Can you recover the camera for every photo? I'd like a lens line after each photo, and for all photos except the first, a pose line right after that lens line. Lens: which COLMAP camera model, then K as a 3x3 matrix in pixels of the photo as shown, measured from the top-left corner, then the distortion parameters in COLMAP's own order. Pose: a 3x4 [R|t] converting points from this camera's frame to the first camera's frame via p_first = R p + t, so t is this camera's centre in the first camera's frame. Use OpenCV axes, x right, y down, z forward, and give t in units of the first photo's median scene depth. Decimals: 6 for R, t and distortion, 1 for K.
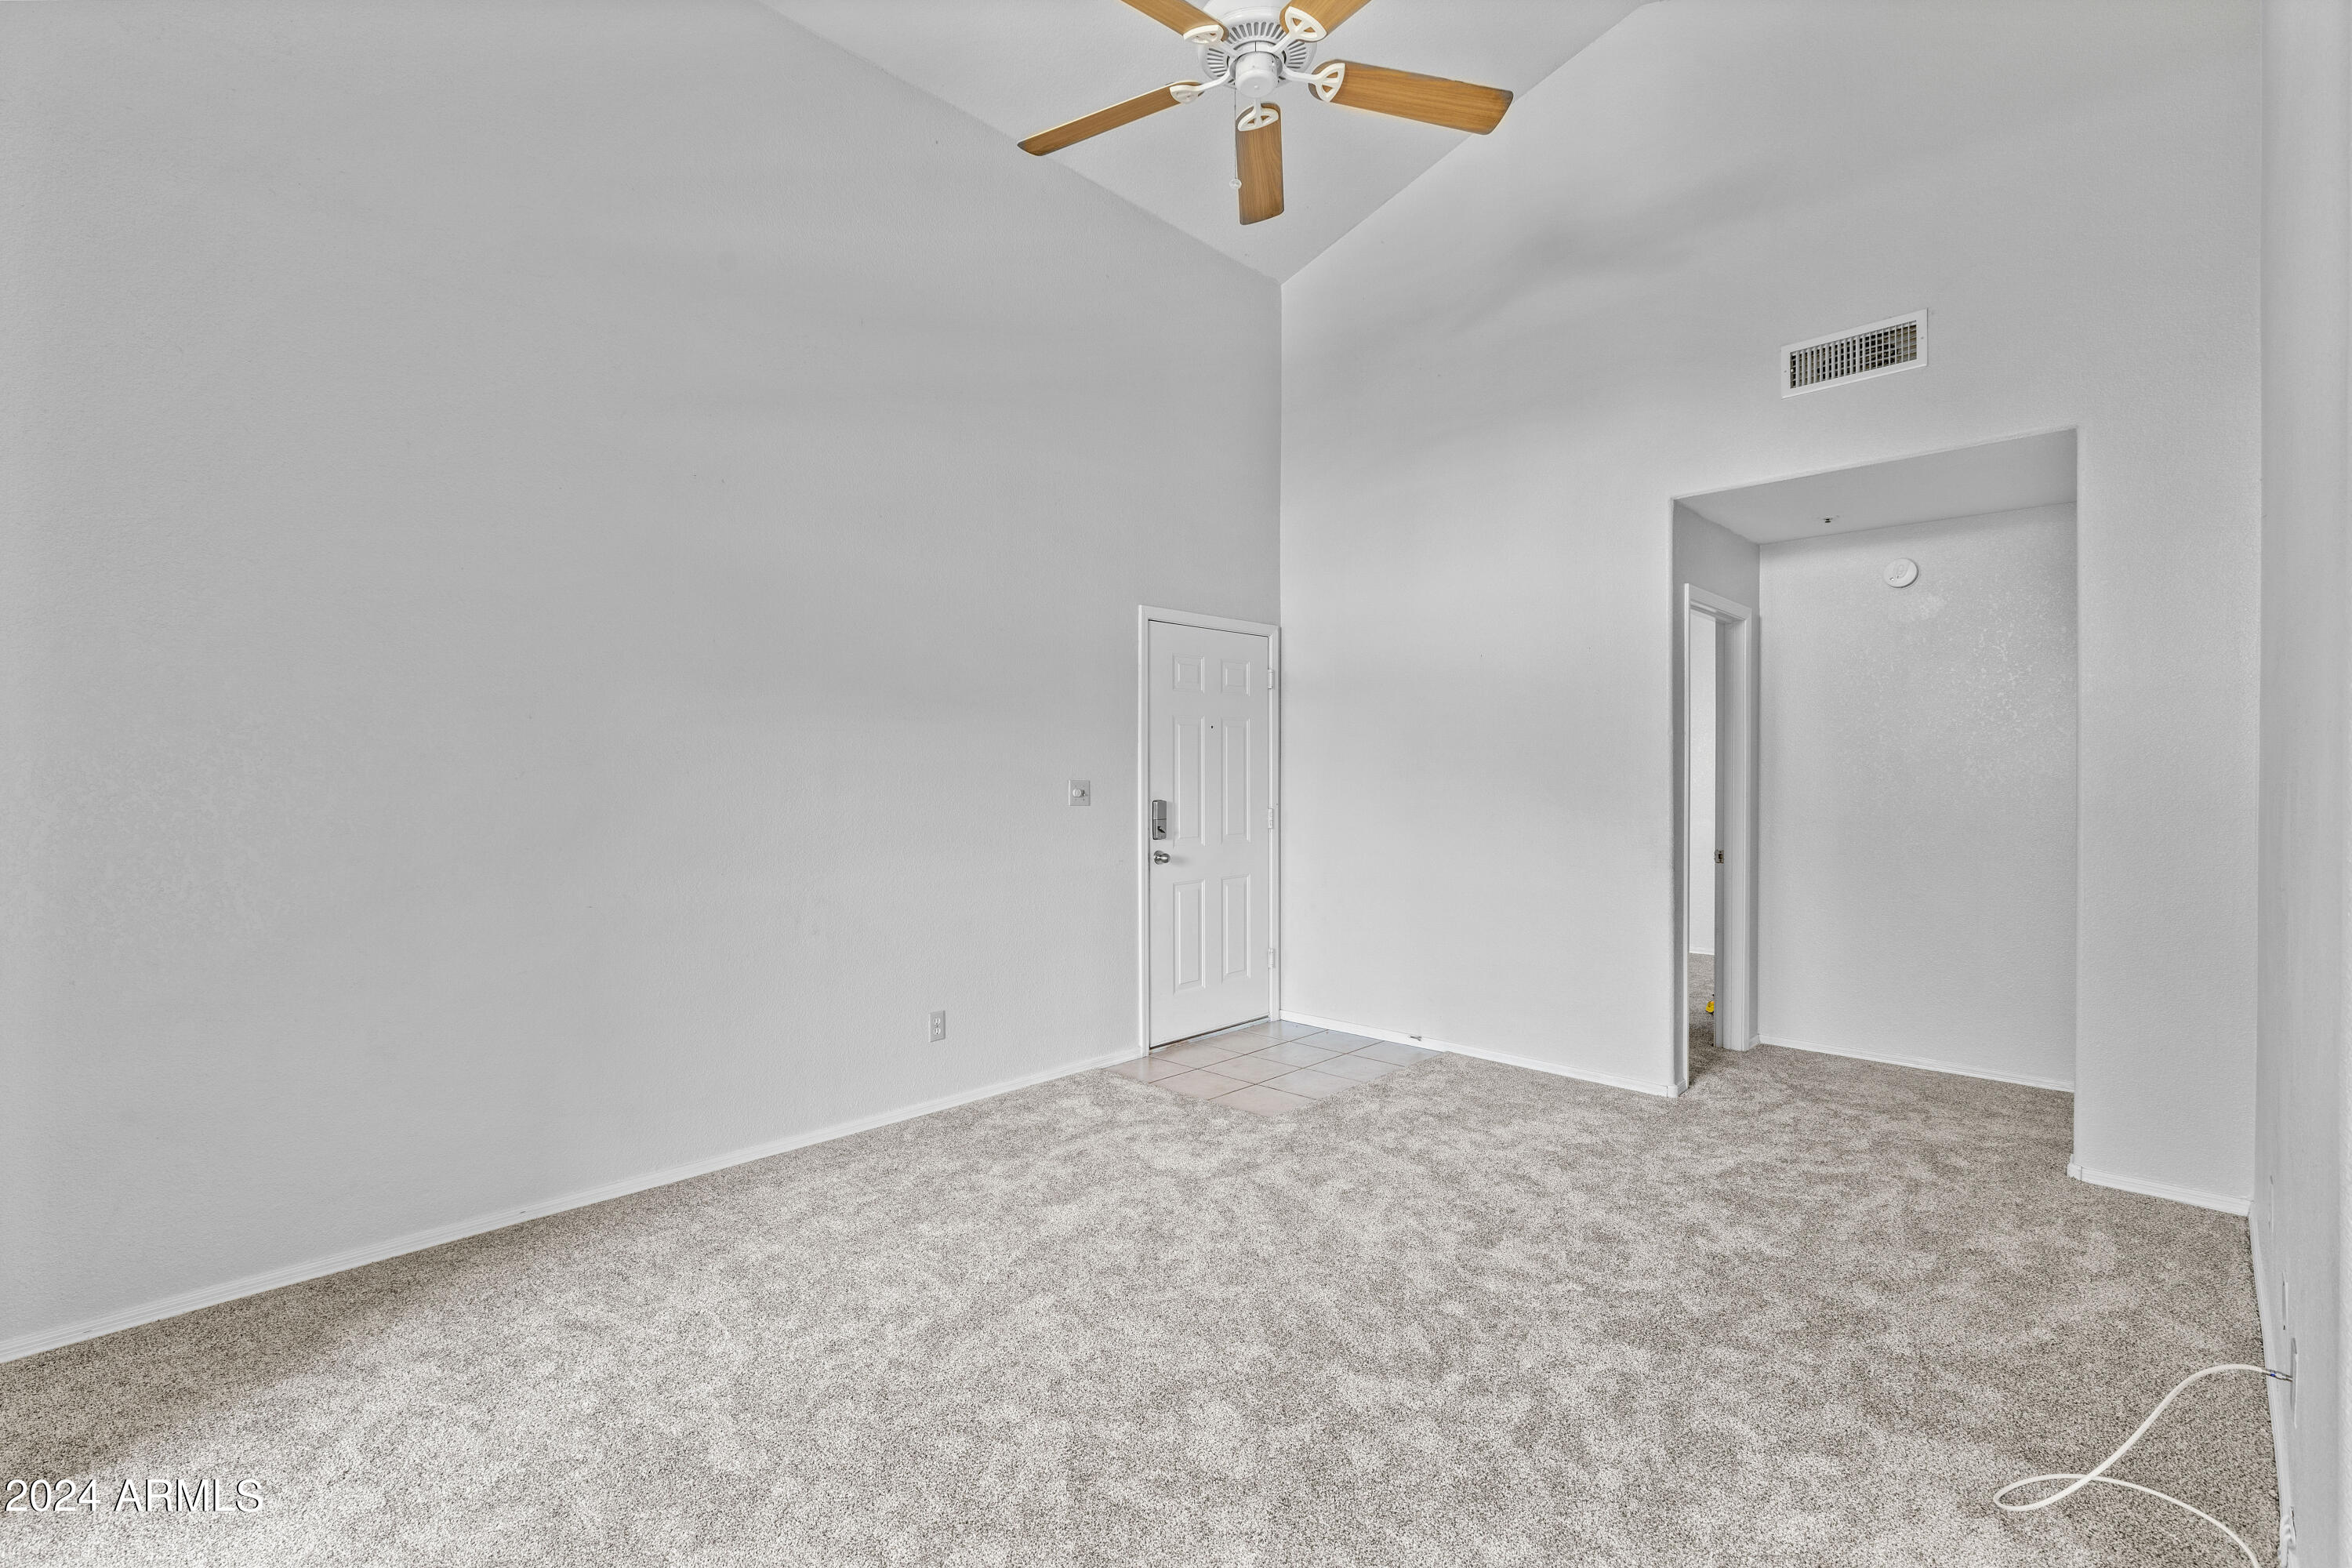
lens RADIAL K [[1054.9, 0, 1154.1], [0, 1054.9, 787.8], [0, 0, 1]] dist [0.002155, -0.000017]
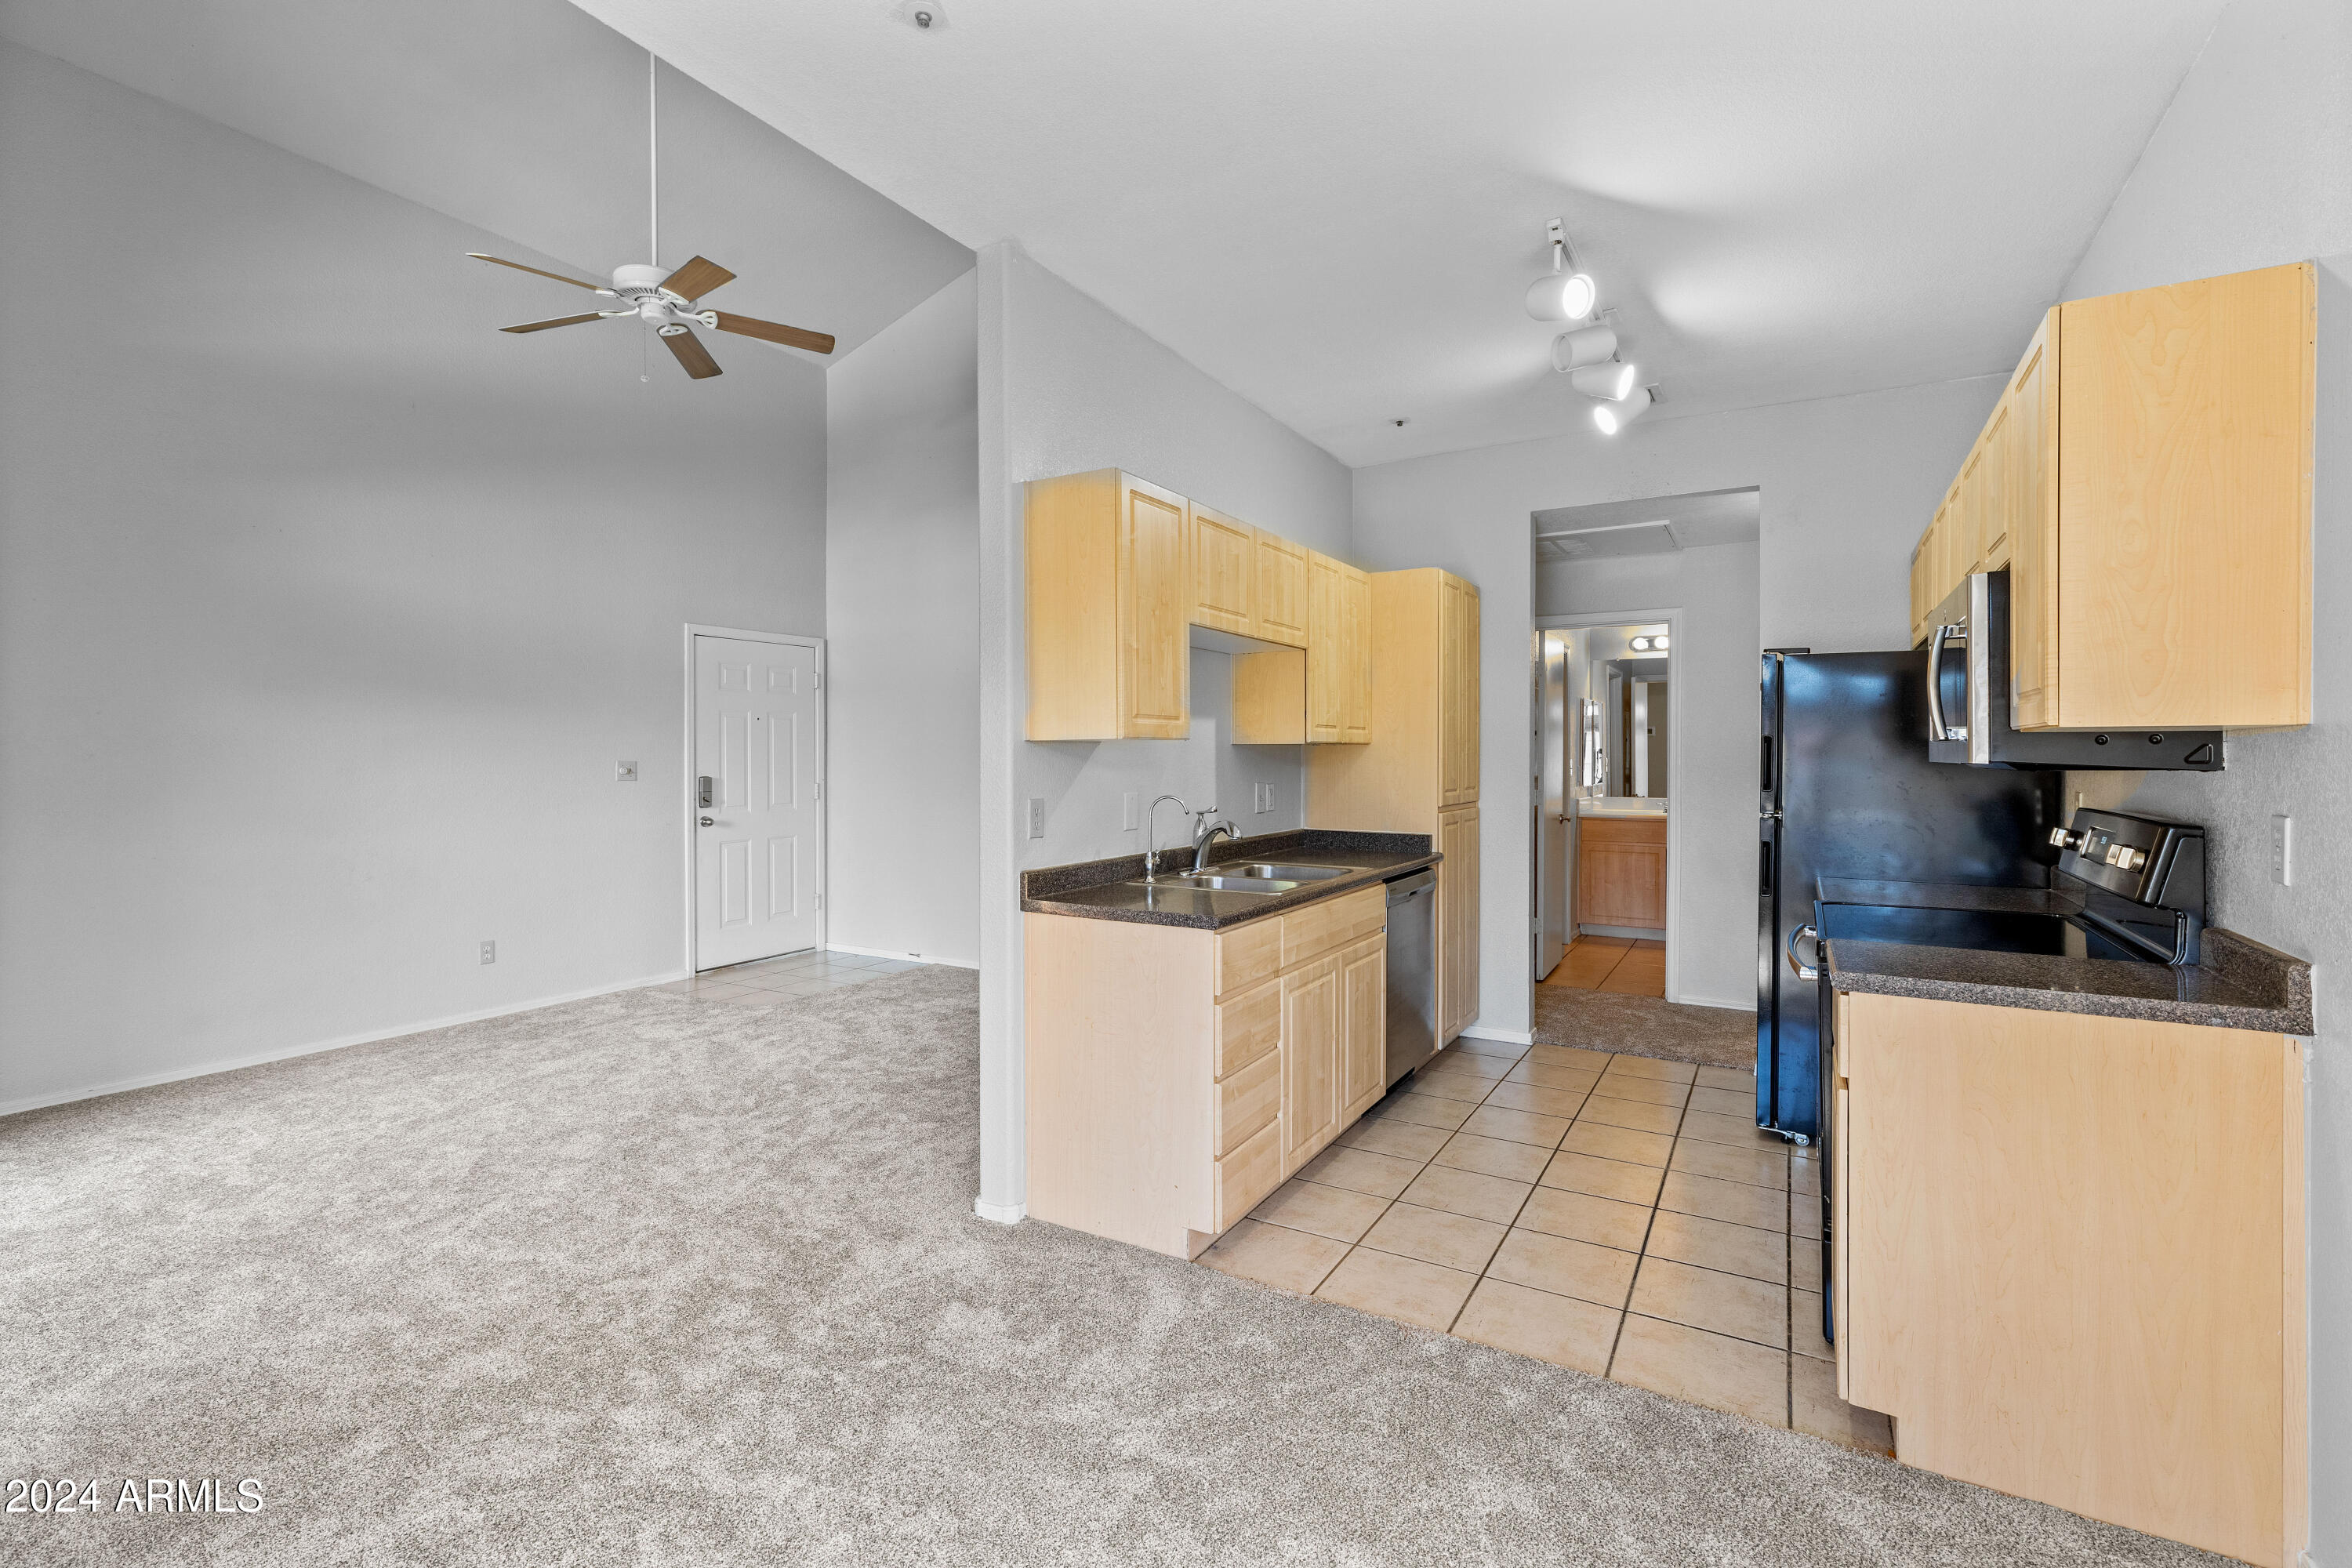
lens RADIAL K [[1054.9, 0, 1159.3], [0, 1054.9, 764.3], [0, 0, 1]] dist [0.002155, -0.000017]
pose [[0.970930, -0.001741, 0.239357, 0.301150], [0.002752, 0.999989, -0.003891, 0.004228], [-0.239347, 0.004437, 0.970924, -0.474925]]
